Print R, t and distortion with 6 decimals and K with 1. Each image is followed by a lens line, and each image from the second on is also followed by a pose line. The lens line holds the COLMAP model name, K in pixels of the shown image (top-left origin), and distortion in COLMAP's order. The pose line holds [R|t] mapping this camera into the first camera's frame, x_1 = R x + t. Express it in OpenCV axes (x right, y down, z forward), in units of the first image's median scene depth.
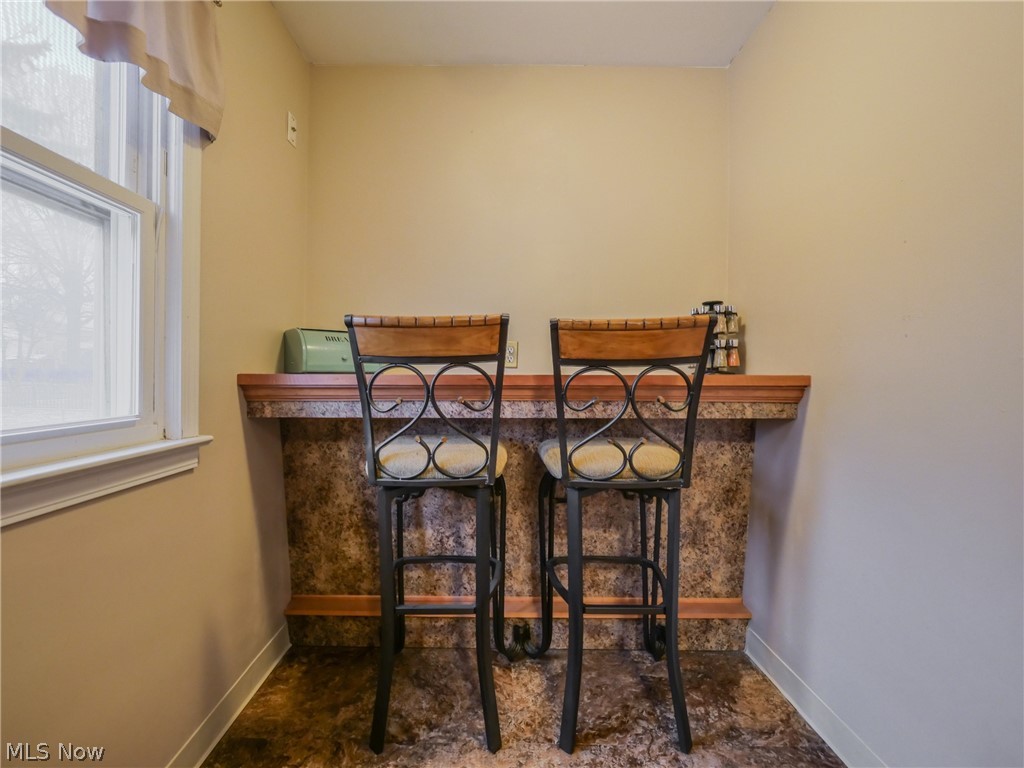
lens RADIAL K [[417.5, 0, 480.8], [0, 417.5, 379.0], [0, 0, 1]] dist [-0.000238, -0.000080]
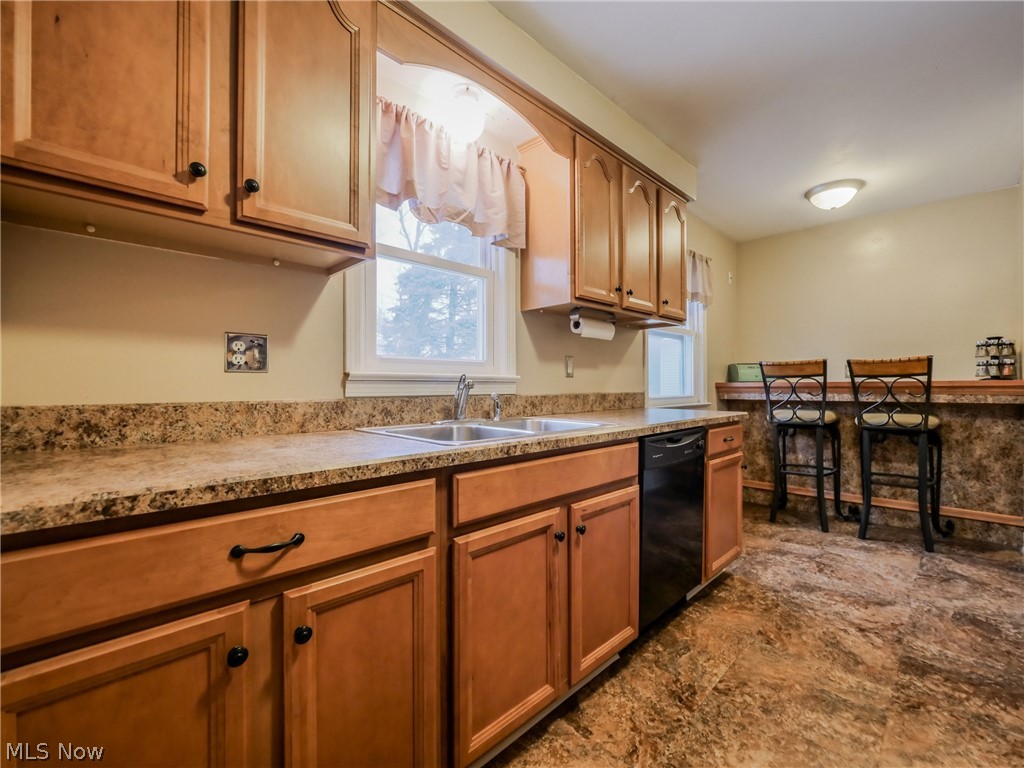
lens RADIAL K [[447.4, 0, 508.8], [0, 447.4, 384.0], [0, 0, 1]] dist [-0.005713, -0.000467]
pose [[0.705615, -0.008678, -0.708543, 0.524131], [0.000305, 0.999929, -0.011943, 0.029926], [0.708596, 0.008211, 0.705567, -1.967525]]
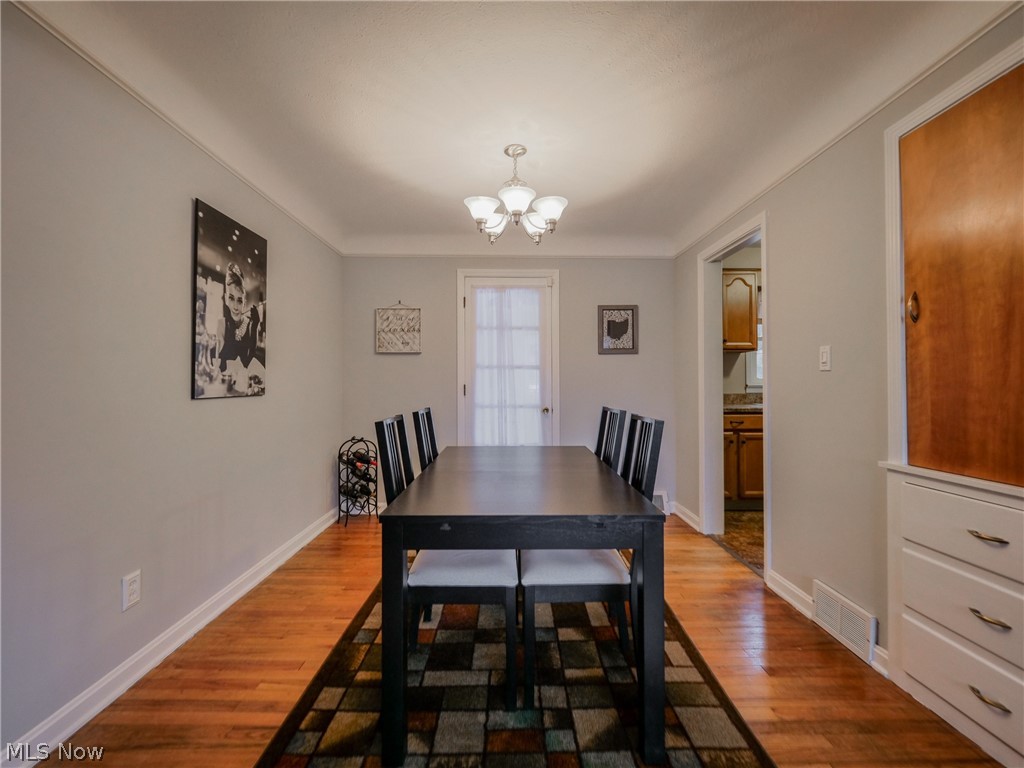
lens RADIAL K [[454.0, 0, 514.7], [0, 454.0, 376.4], [0, 0, 1]] dist [-0.006459, -0.000426]
pose [[0.026536, -0.017316, -0.999498, 2.690996], [-0.002200, 0.999847, -0.017381, -0.009961], [0.999645, 0.002660, 0.026494, -3.233027]]
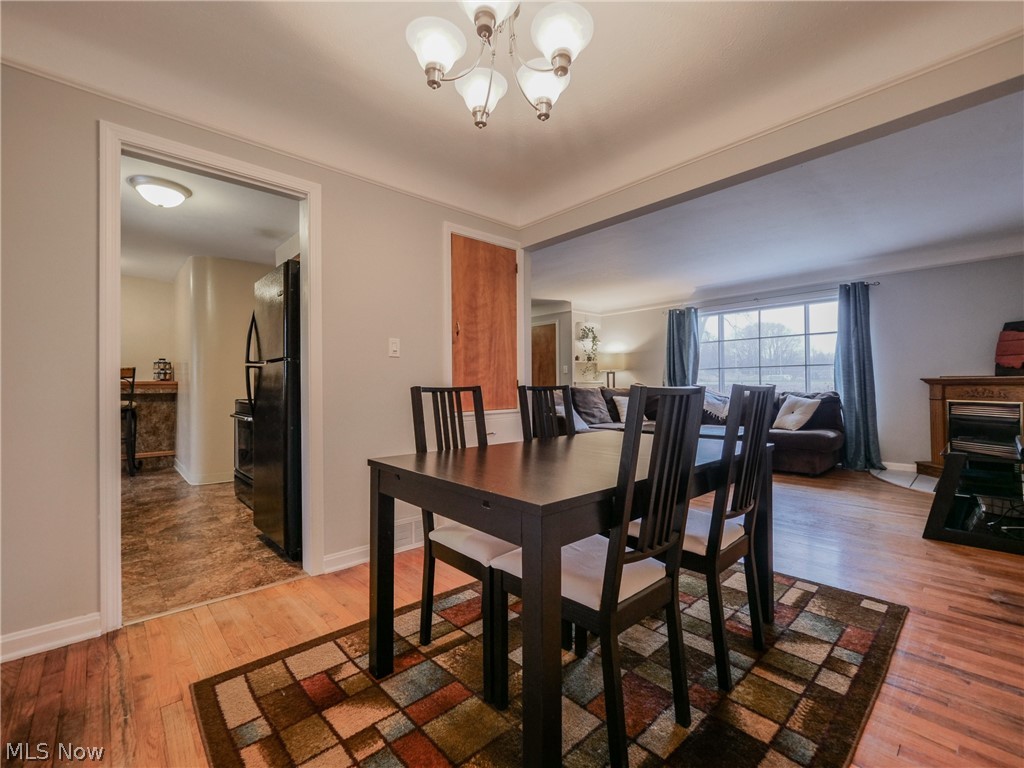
lens RADIAL K [[447.4, 0, 508.8], [0, 447.4, 384.0], [0, 0, 1]] dist [-0.005713, -0.000467]
pose [[0.733854, -0.003432, 0.679298, 0.218924], [0.012964, 0.999876, -0.008954, 0.087582], [-0.679183, 0.015377, 0.733808, -3.938805]]
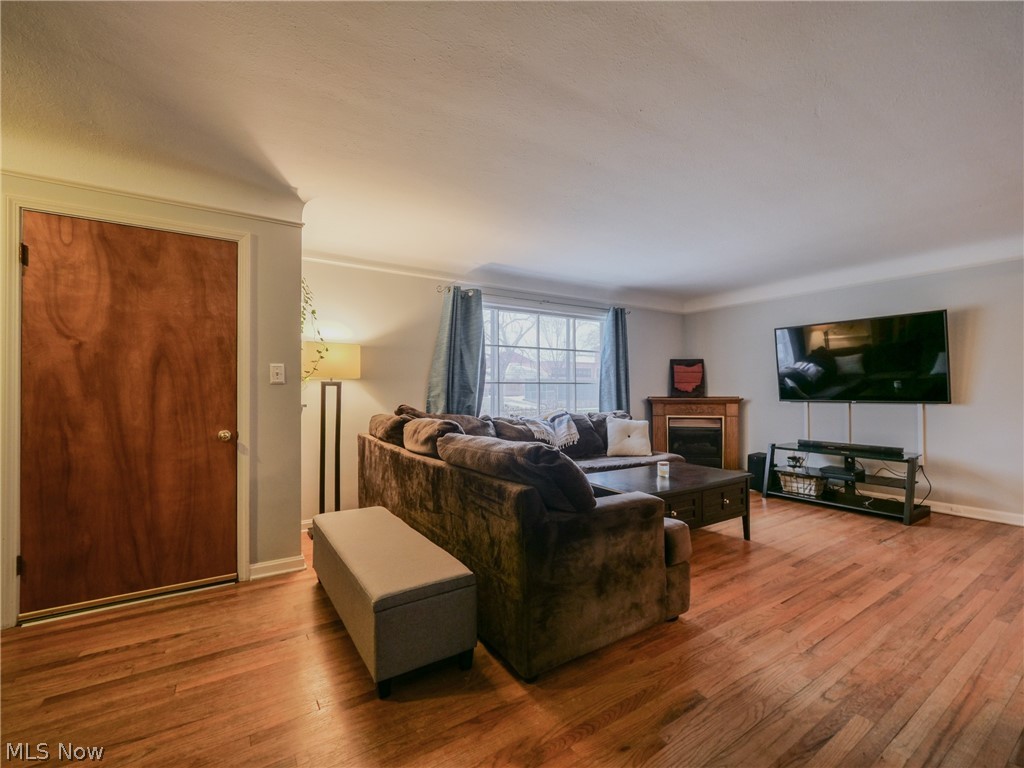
lens RADIAL K [[445.9, 0, 509.6], [0, 445.9, 386.1], [0, 0, 1]] dist [-0.000504, 0.000297]
pose [[-0.557555, 0.008917, 0.830092, 2.110142], [0.006920, 0.999957, -0.006093, -0.045553], [-0.830111, 0.002346, -0.557593, -0.225626]]
